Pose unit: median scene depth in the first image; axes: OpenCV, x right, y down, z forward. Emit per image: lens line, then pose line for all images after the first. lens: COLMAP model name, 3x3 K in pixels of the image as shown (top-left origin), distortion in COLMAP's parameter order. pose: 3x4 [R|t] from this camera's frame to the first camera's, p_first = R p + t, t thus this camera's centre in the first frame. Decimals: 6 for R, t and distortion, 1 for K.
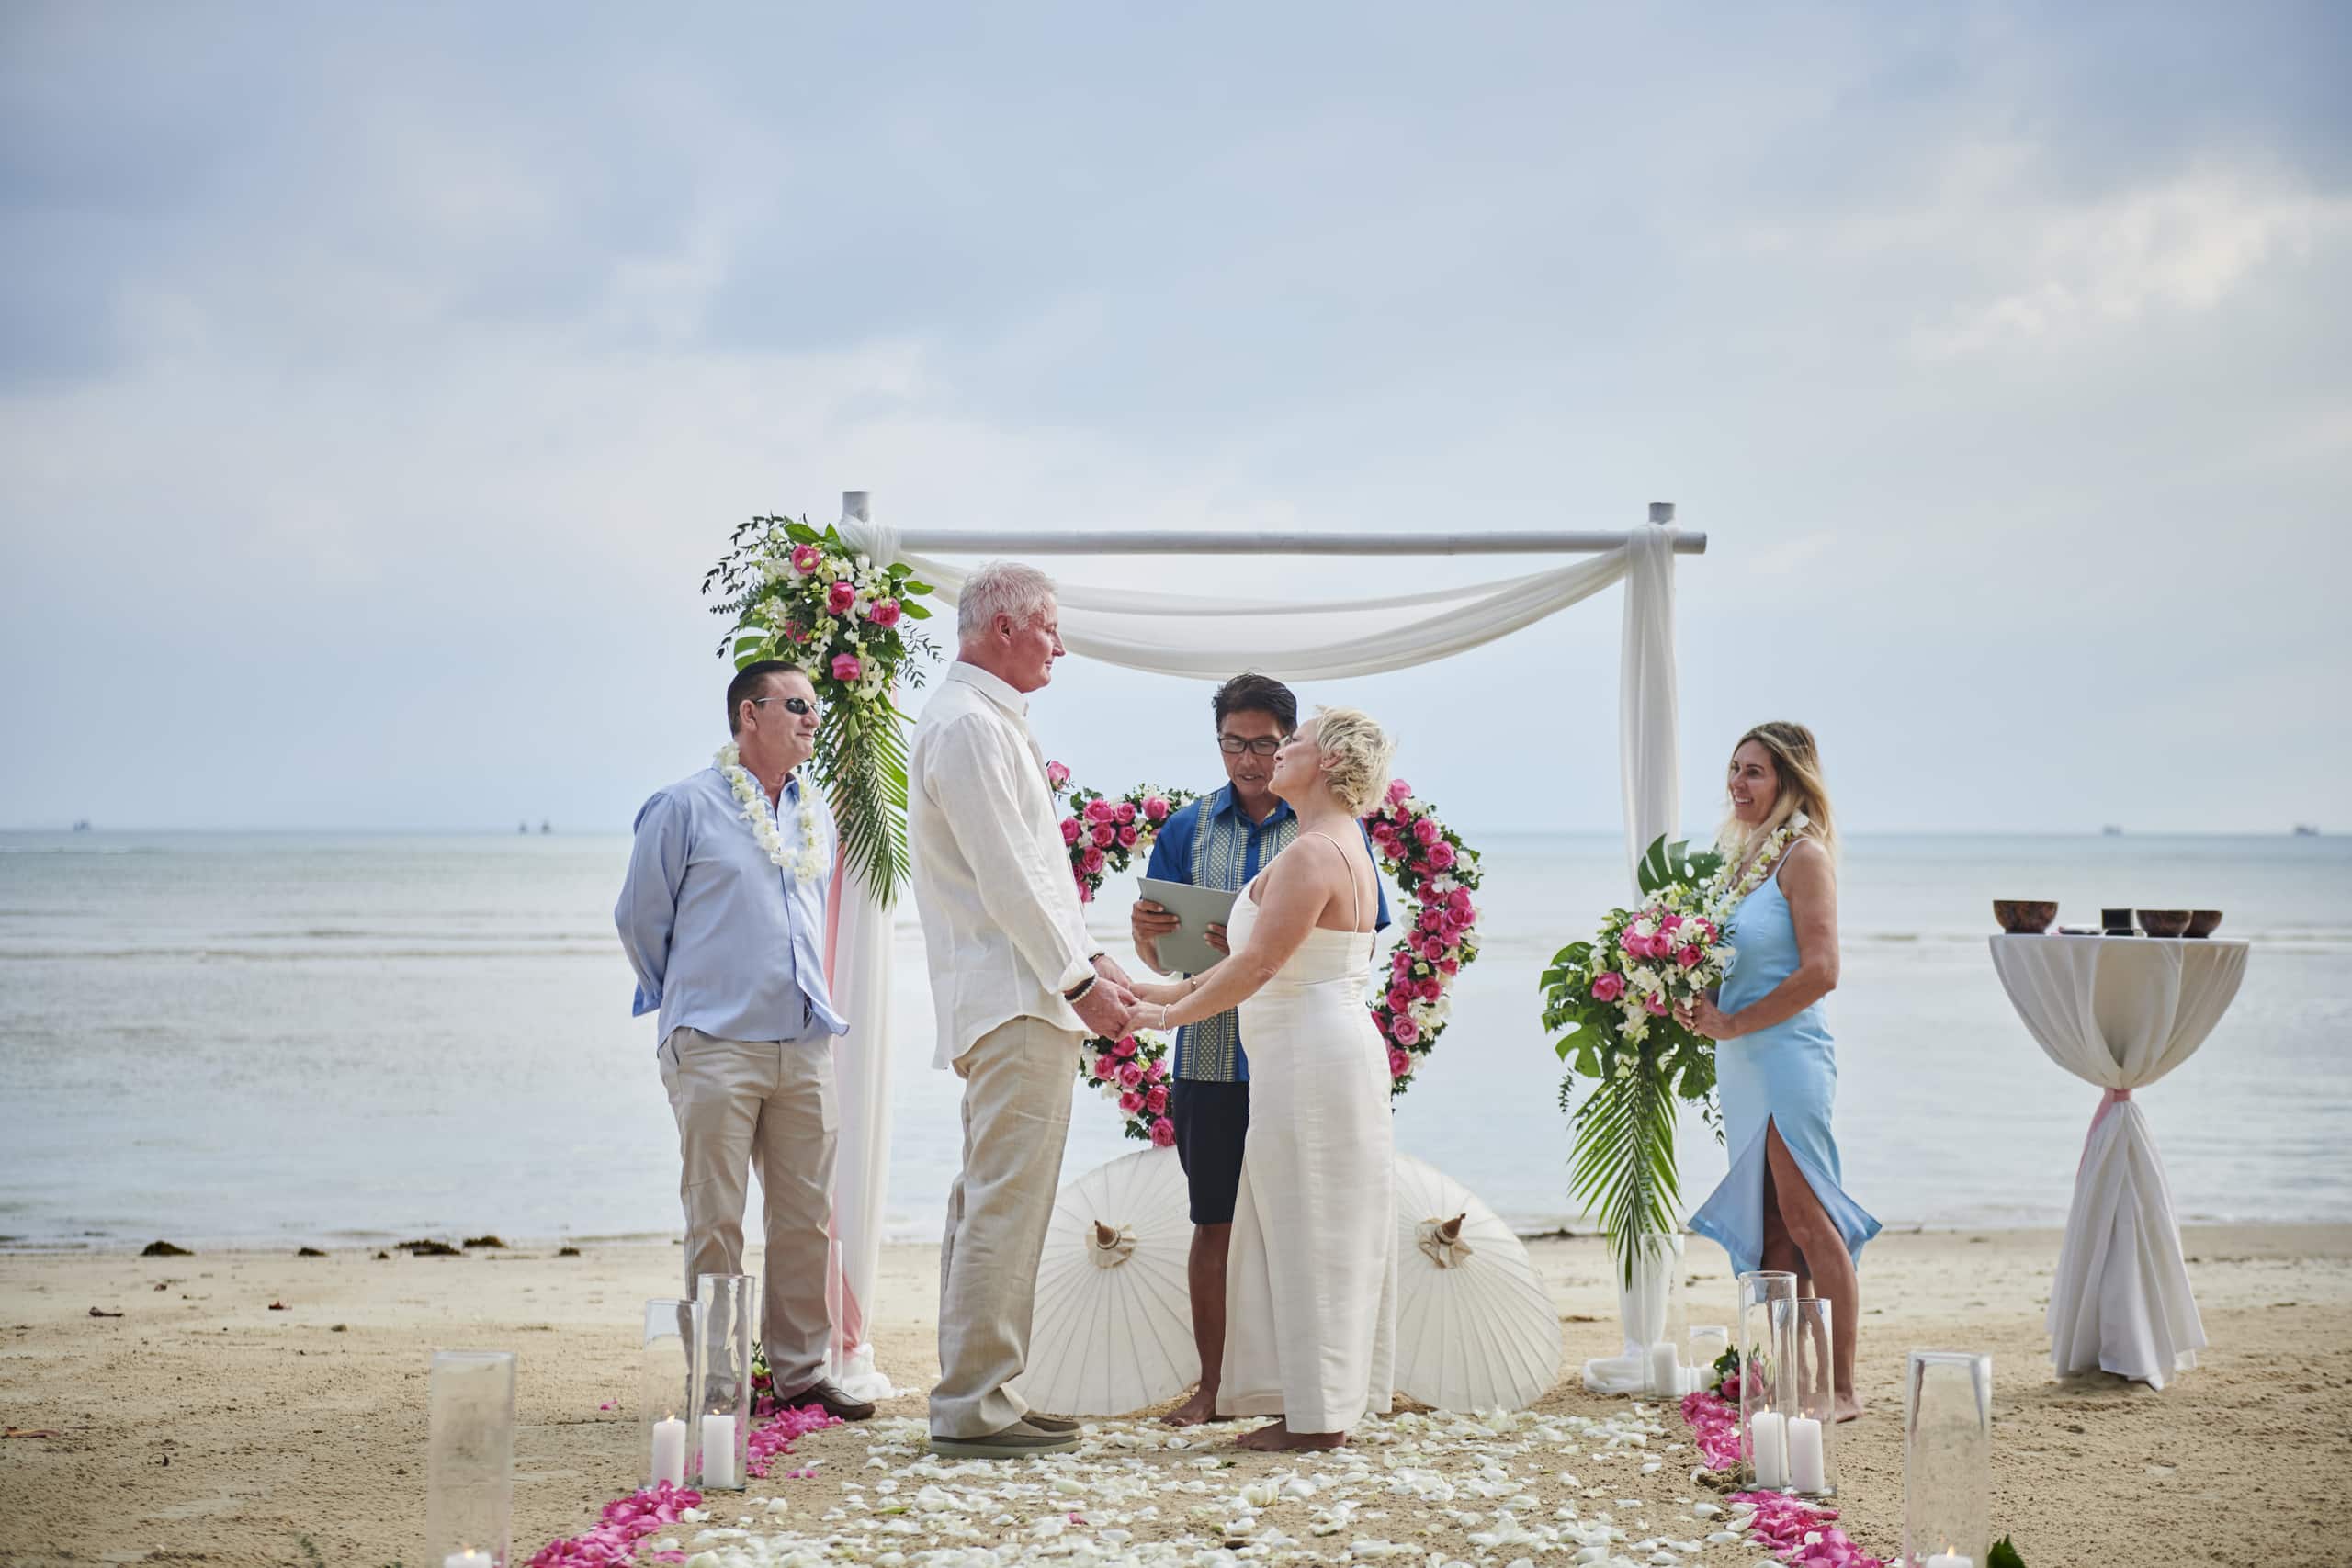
lens RADIAL K [[3587.9, 0, 1176.0], [0, 3587.9, 784.0], [0, 0, 1]] dist [-0.036945, 0.065548]
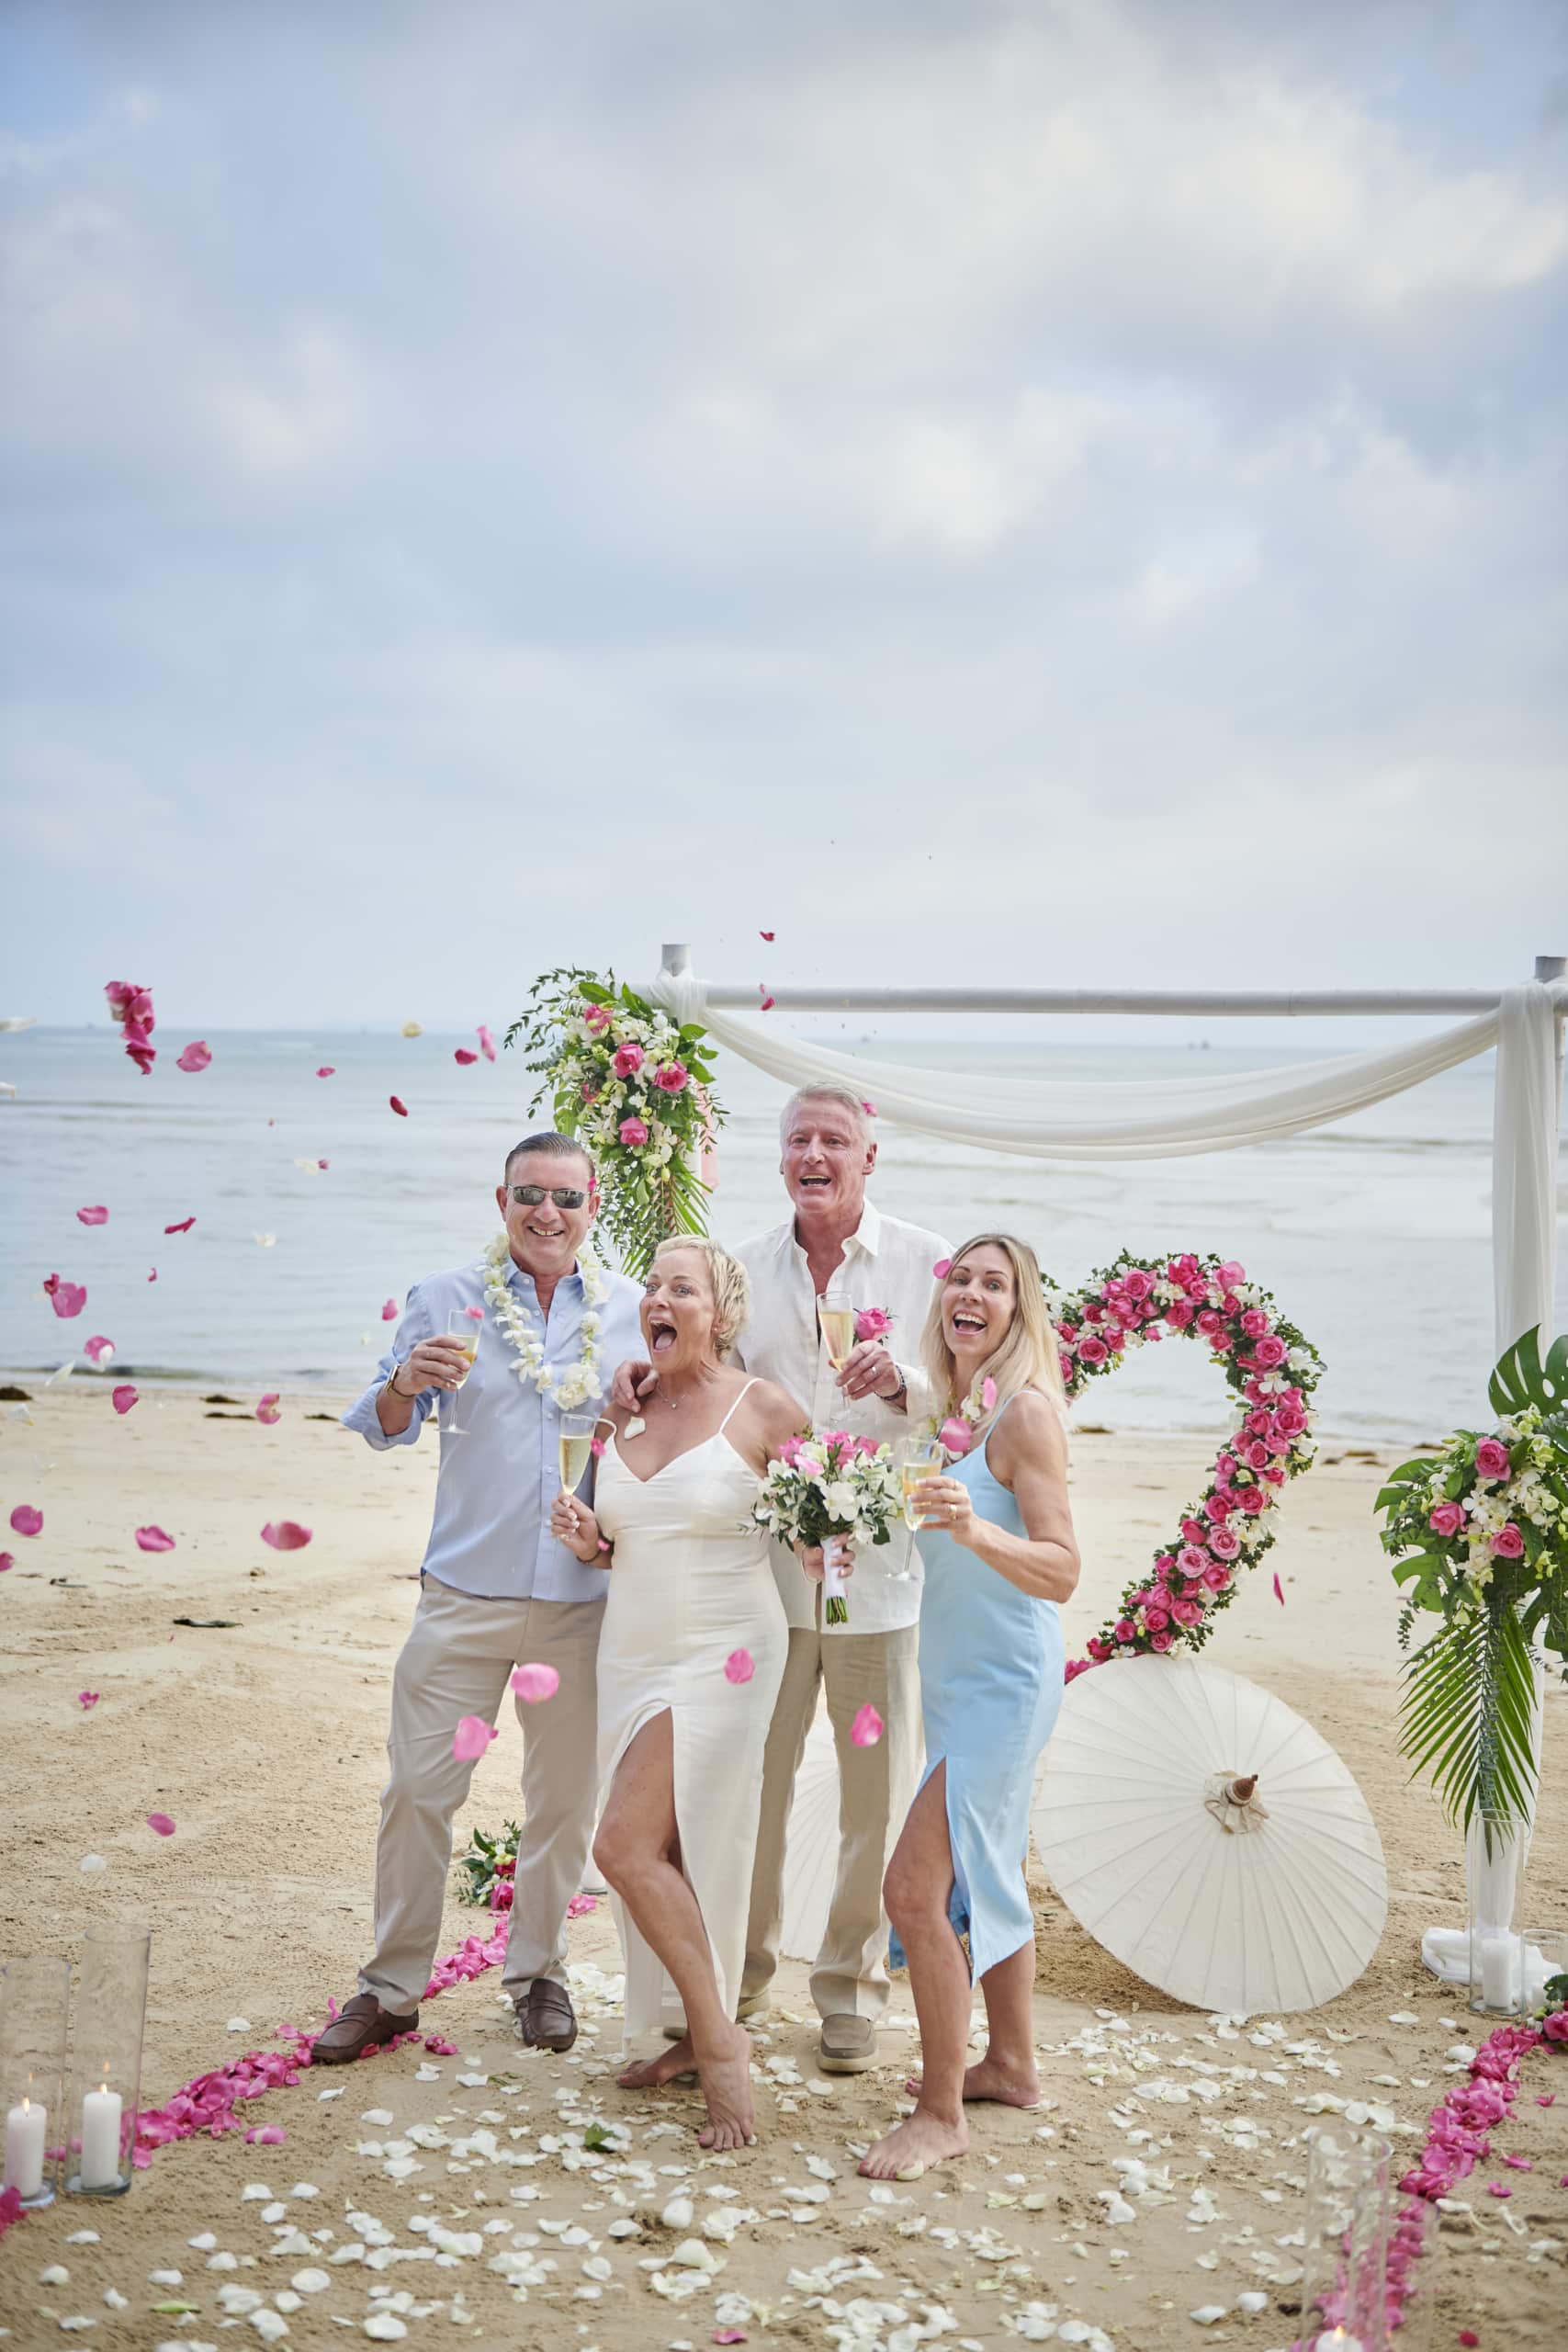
lens RADIAL K [[2575.9, 0, 747.1], [0, 2575.9, 1169.8], [0, 0, 1]] dist [0.122841, -0.258822]
pose [[0.944425, 0.030254, -0.327333, 0.163047], [-0.013527, 0.998489, 0.053259, -0.059168], [0.328450, -0.045871, 0.943407, 0.351072]]
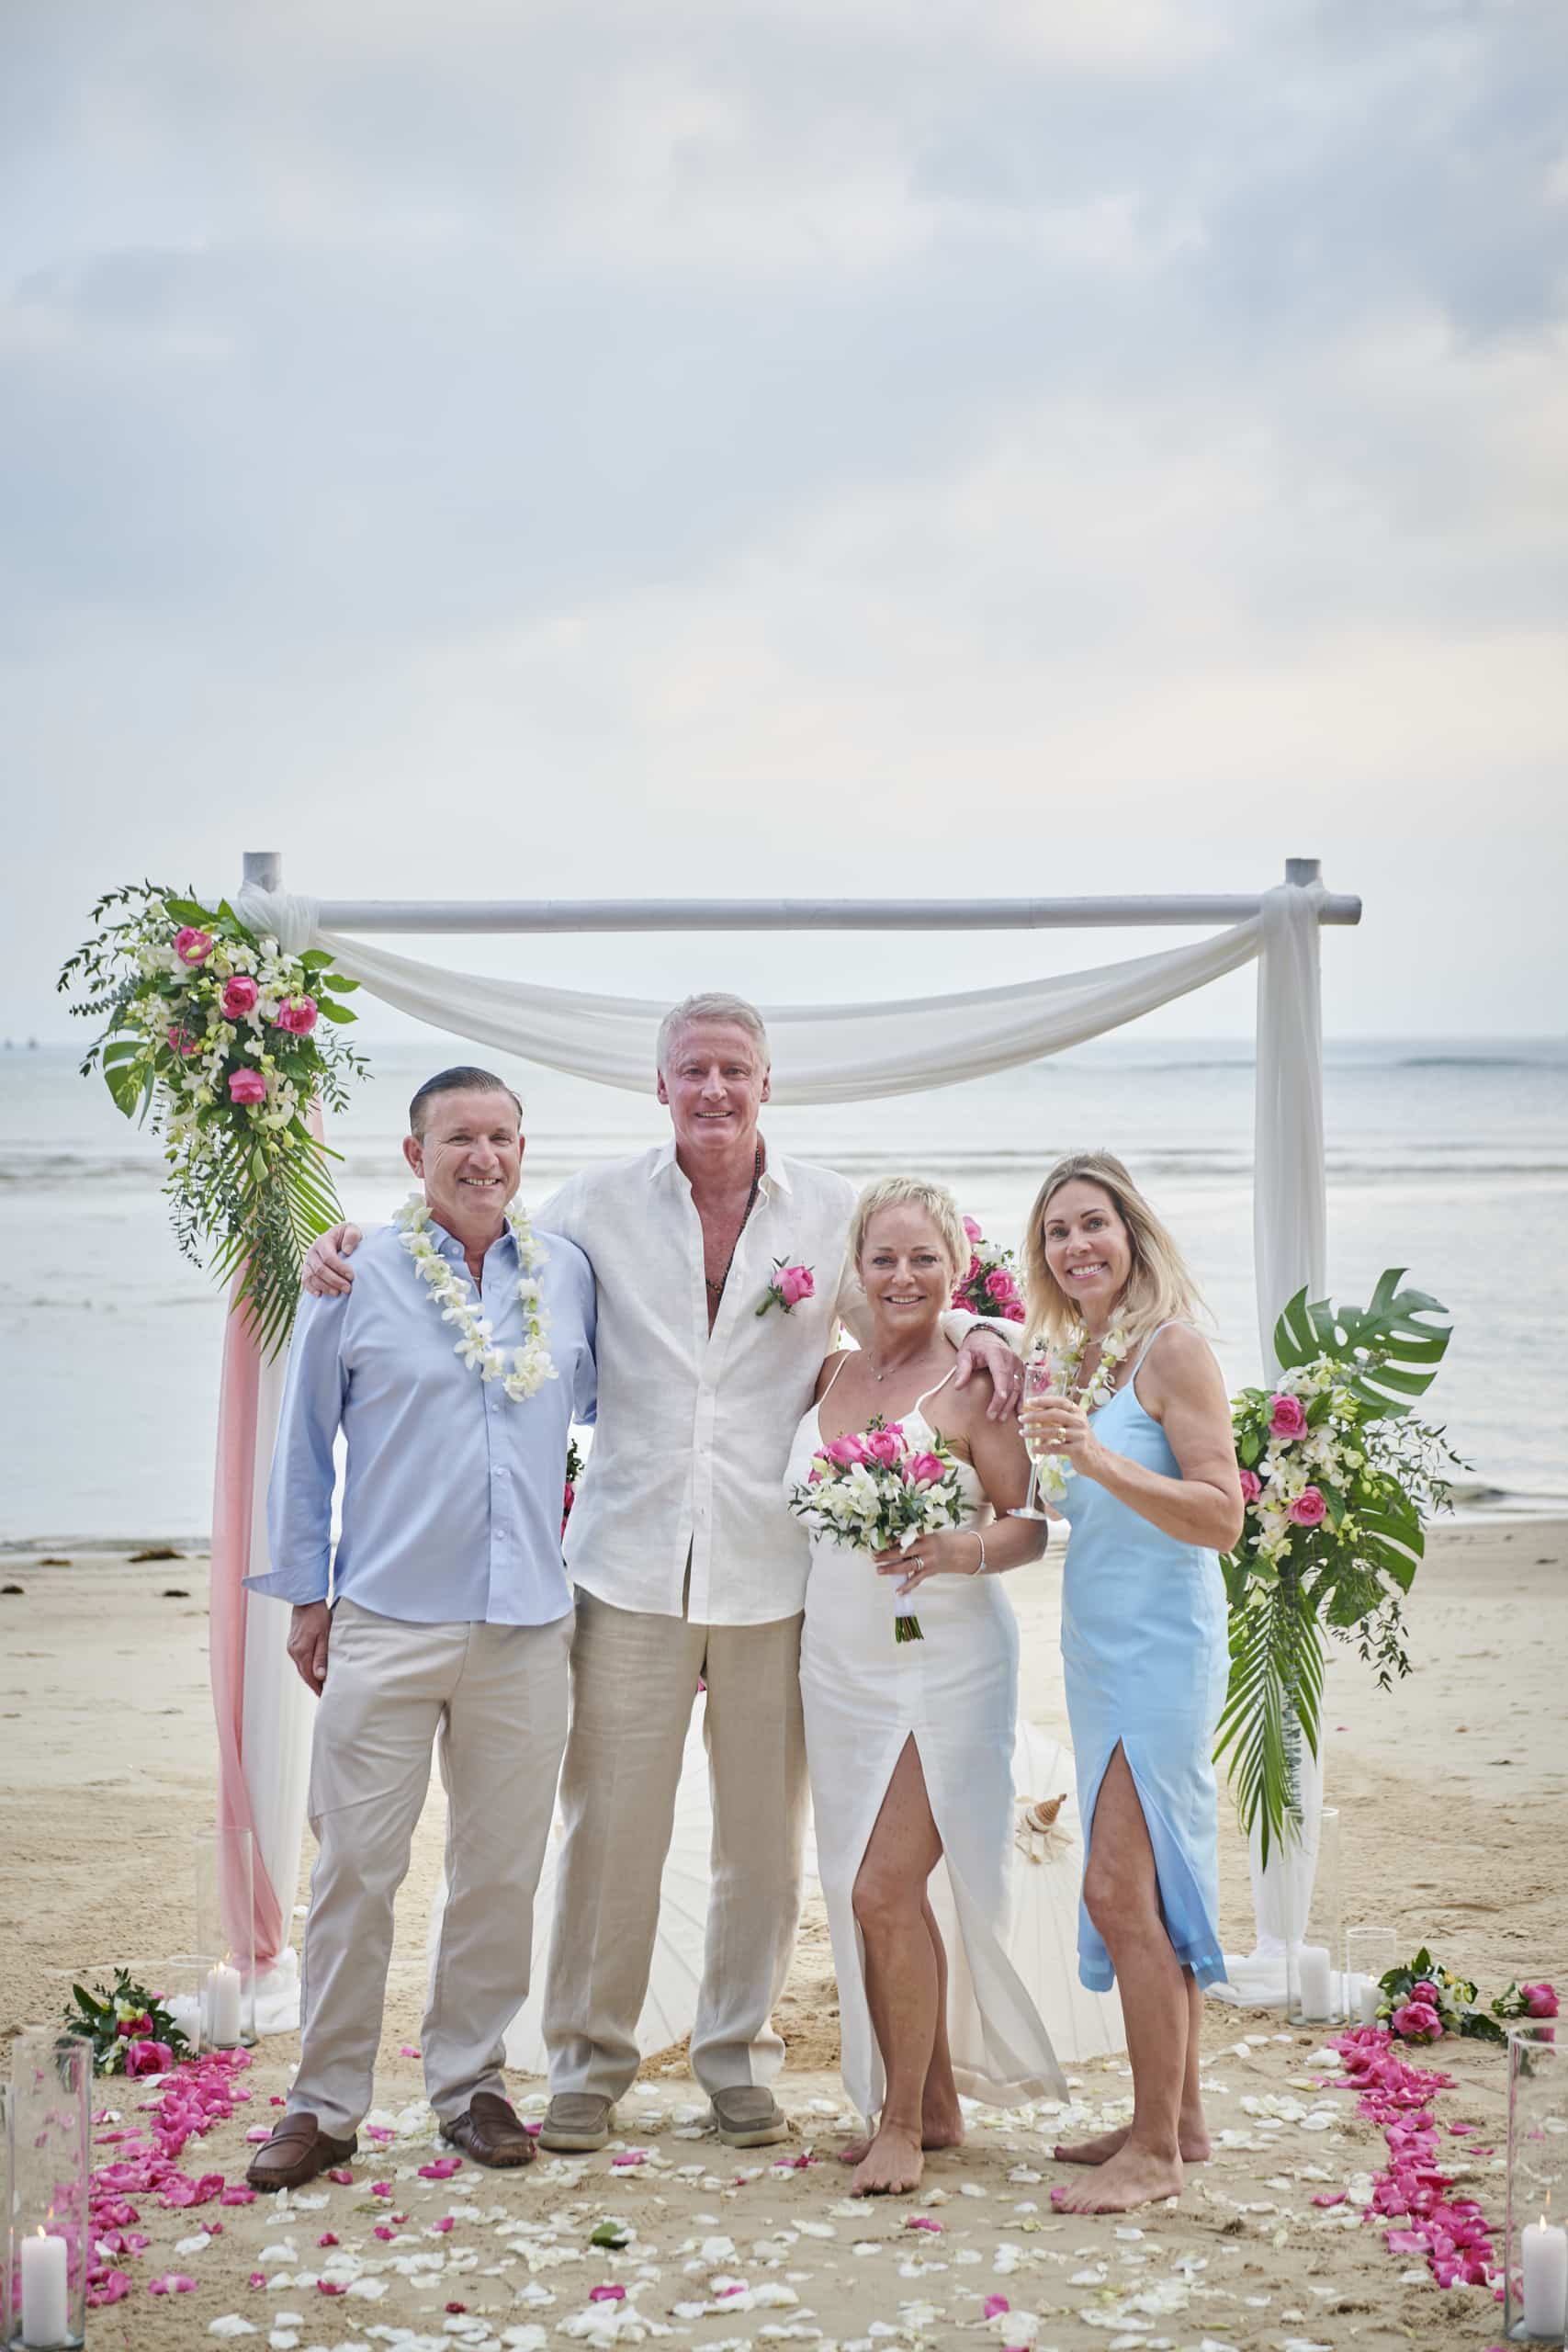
lens RADIAL K [[3587.9, 0, 770.6], [0, 3587.9, 1136.9], [0, 0, 1]] dist [-0.036945, 0.065548]
pose [[0.999581, -0.008808, 0.027579, -0.001509], [0.007641, 0.999084, 0.042115, -0.052824], [-0.027924, -0.041887, 0.998732, 0.229721]]
